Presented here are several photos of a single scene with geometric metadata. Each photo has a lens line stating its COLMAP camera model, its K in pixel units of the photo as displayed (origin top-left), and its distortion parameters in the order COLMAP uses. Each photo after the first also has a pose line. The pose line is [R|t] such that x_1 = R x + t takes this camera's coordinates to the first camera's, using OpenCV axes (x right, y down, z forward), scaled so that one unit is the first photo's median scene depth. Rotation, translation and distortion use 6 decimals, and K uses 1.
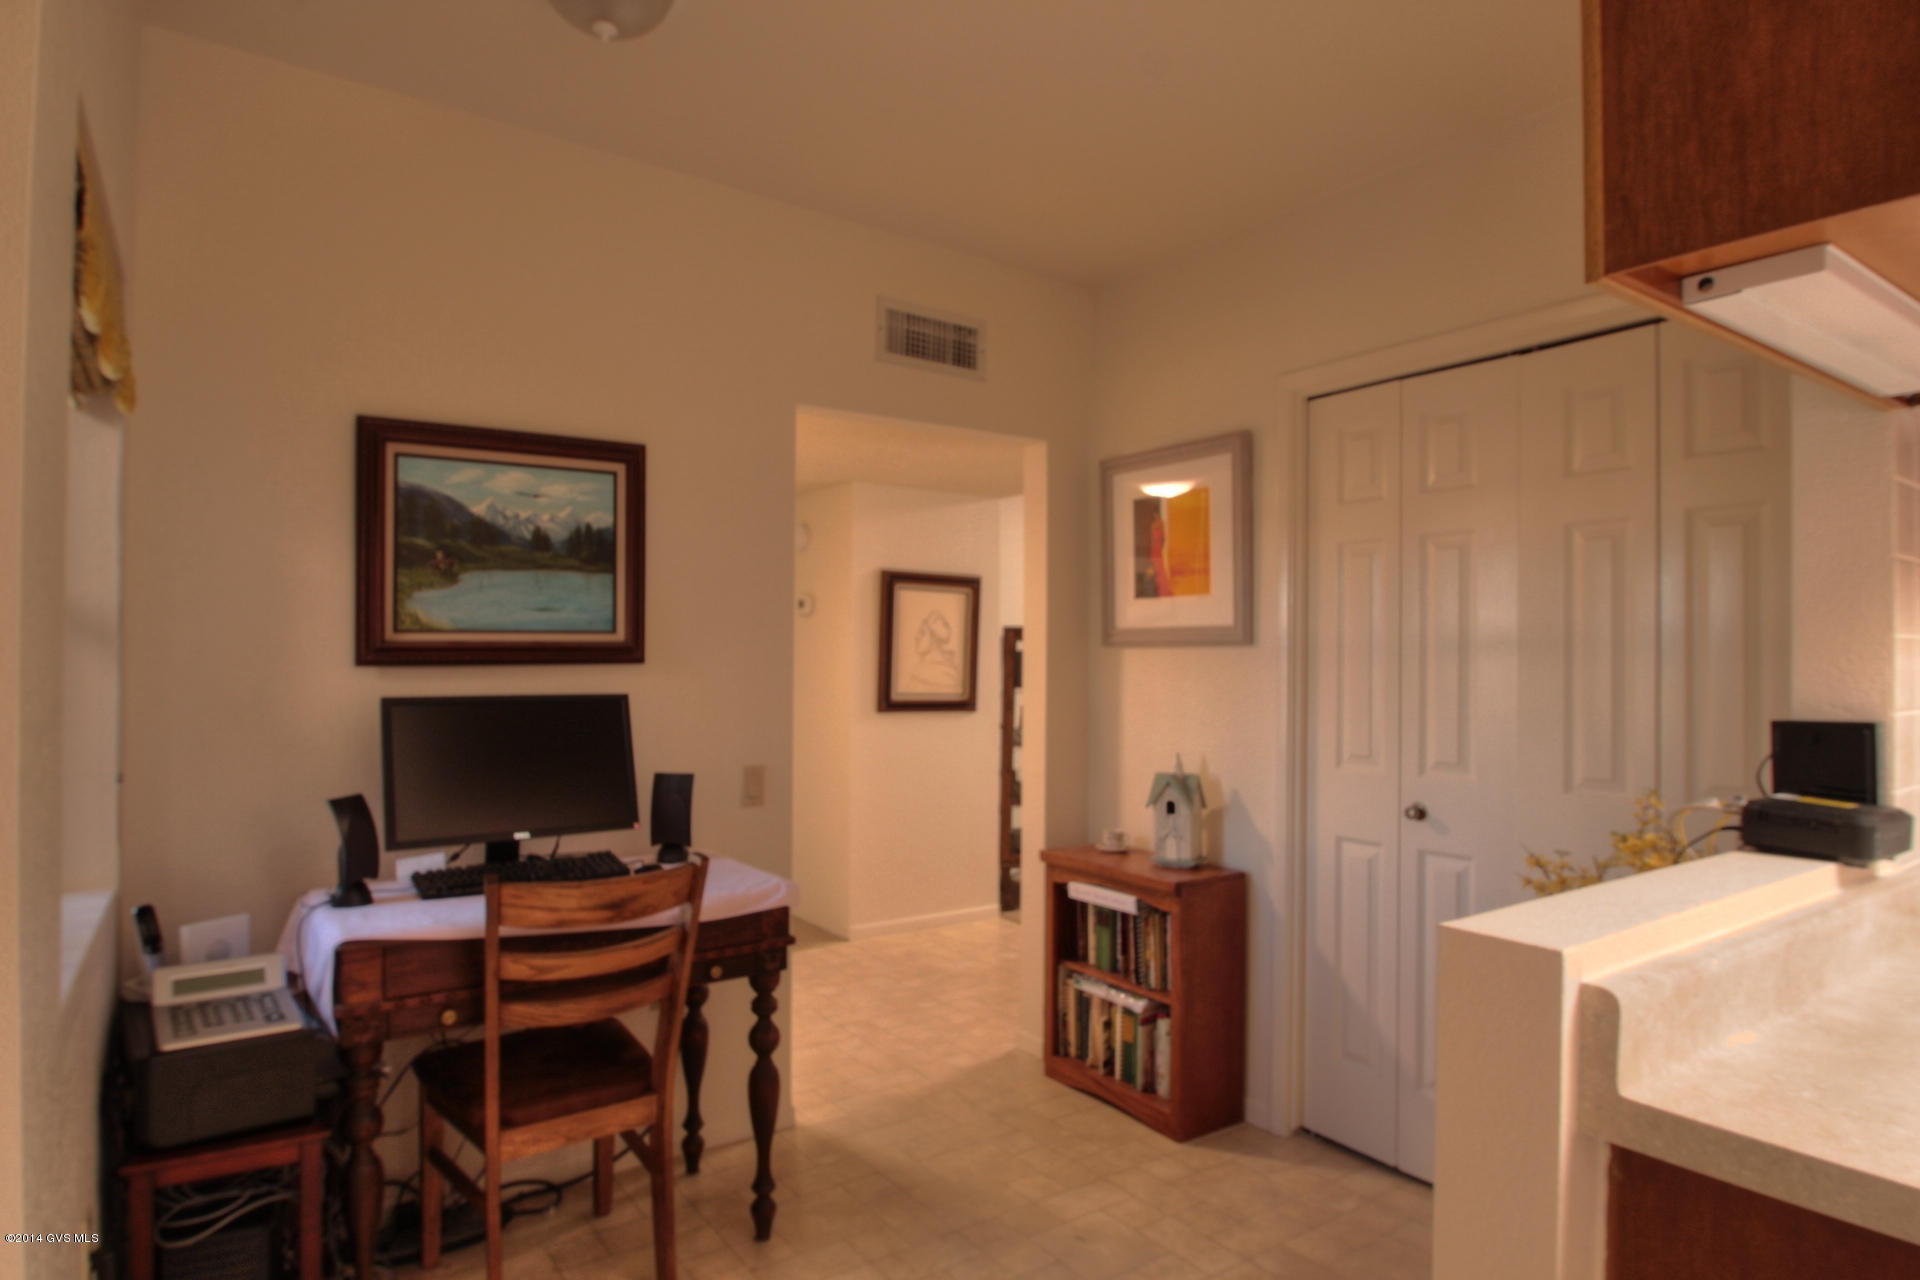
lens RADIAL K [[1081.3, 0, 958.6], [0, 1081.3, 658.6], [0, 0, 1]] dist [-0.007295, -0.002746]
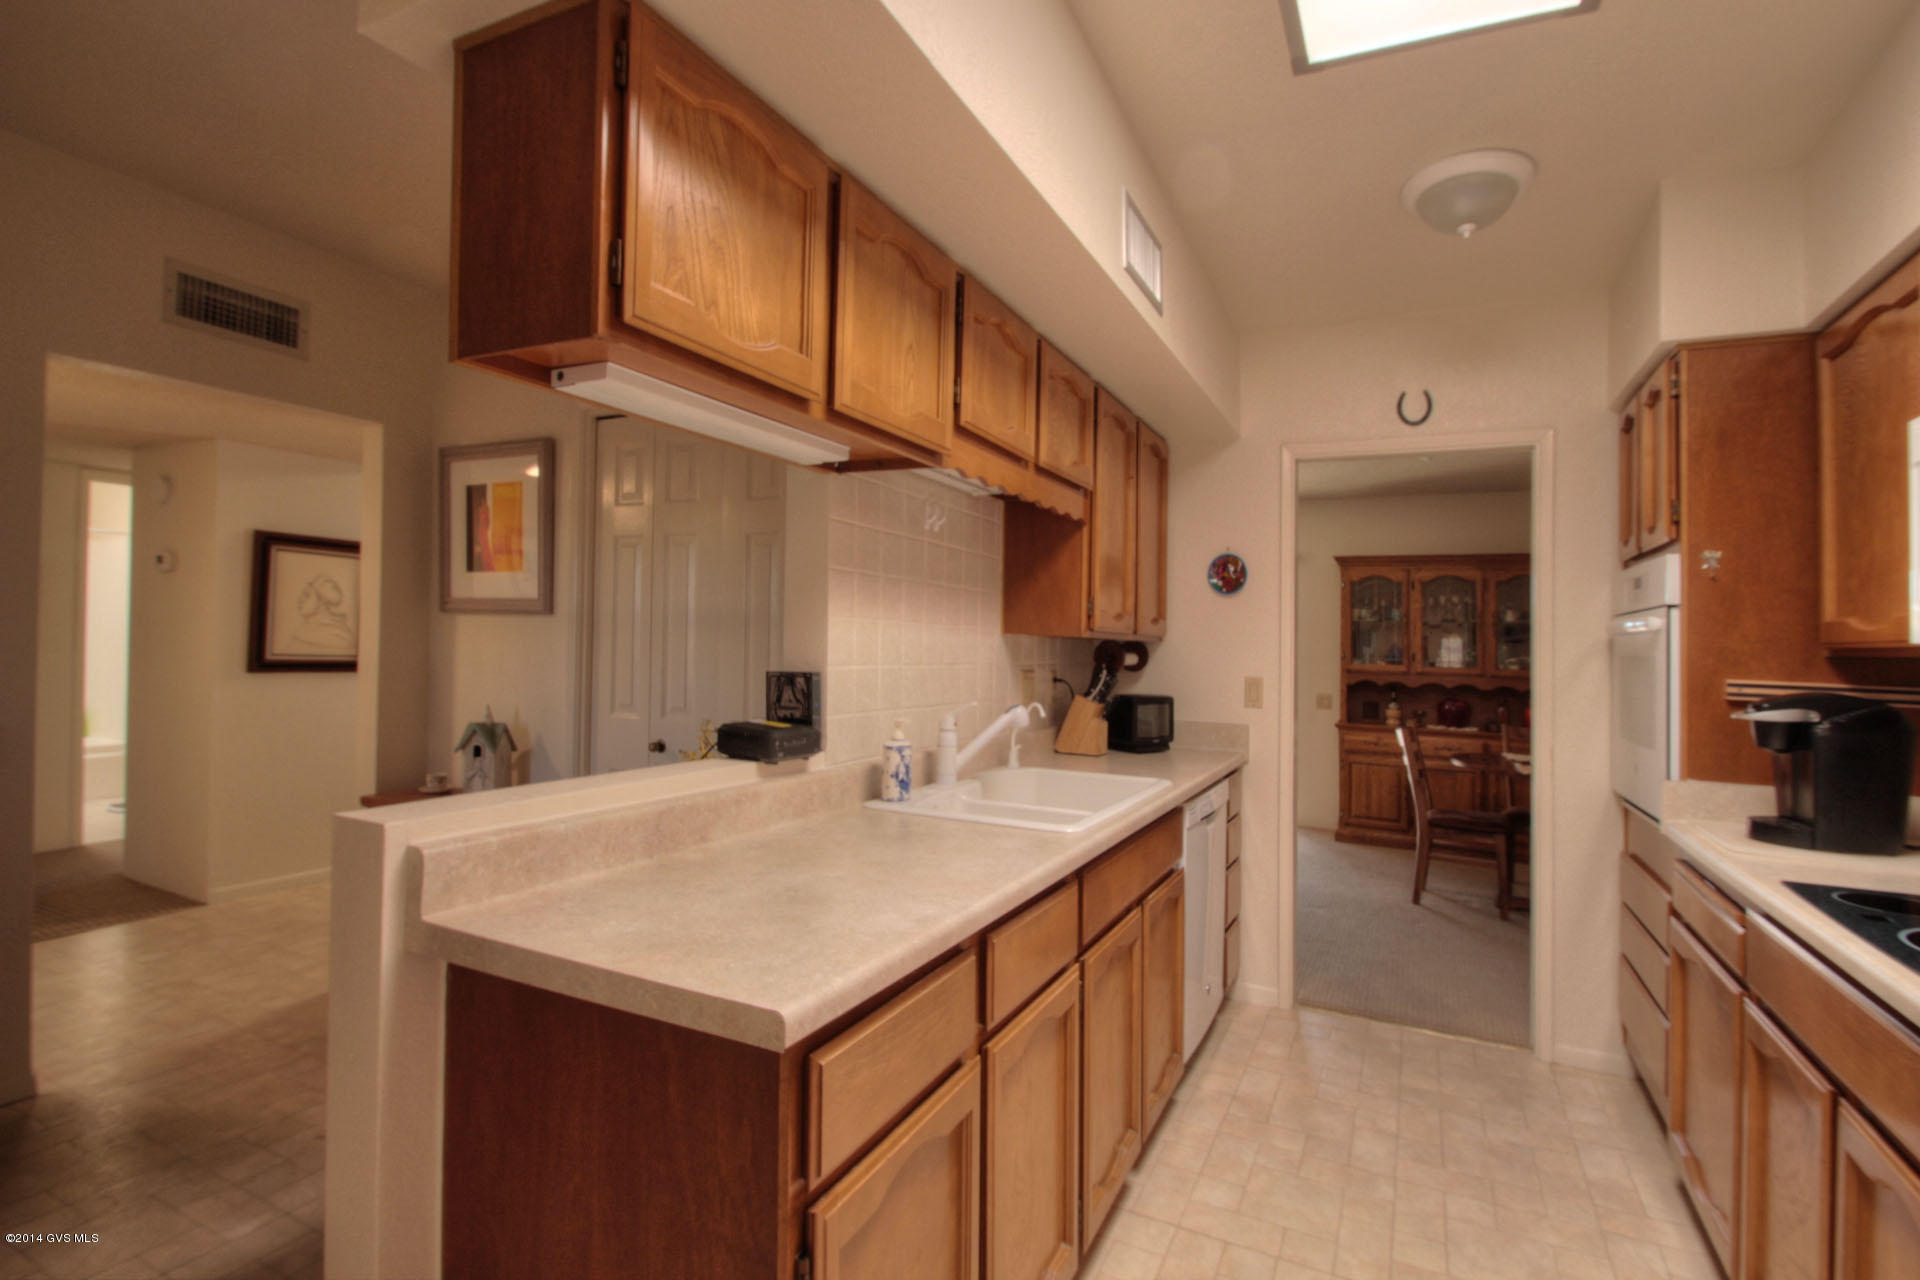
lens RADIAL K [[910.3, 0, 973.4], [0, 910.3, 632.7], [0, 0, 1]] dist [0.000362, -0.001217]
pose [[0.869641, 0.024548, 0.493074, 0.165119], [-0.025173, 0.999669, -0.005371, 0.001009], [-0.493043, -0.007741, 0.869971, -0.112188]]
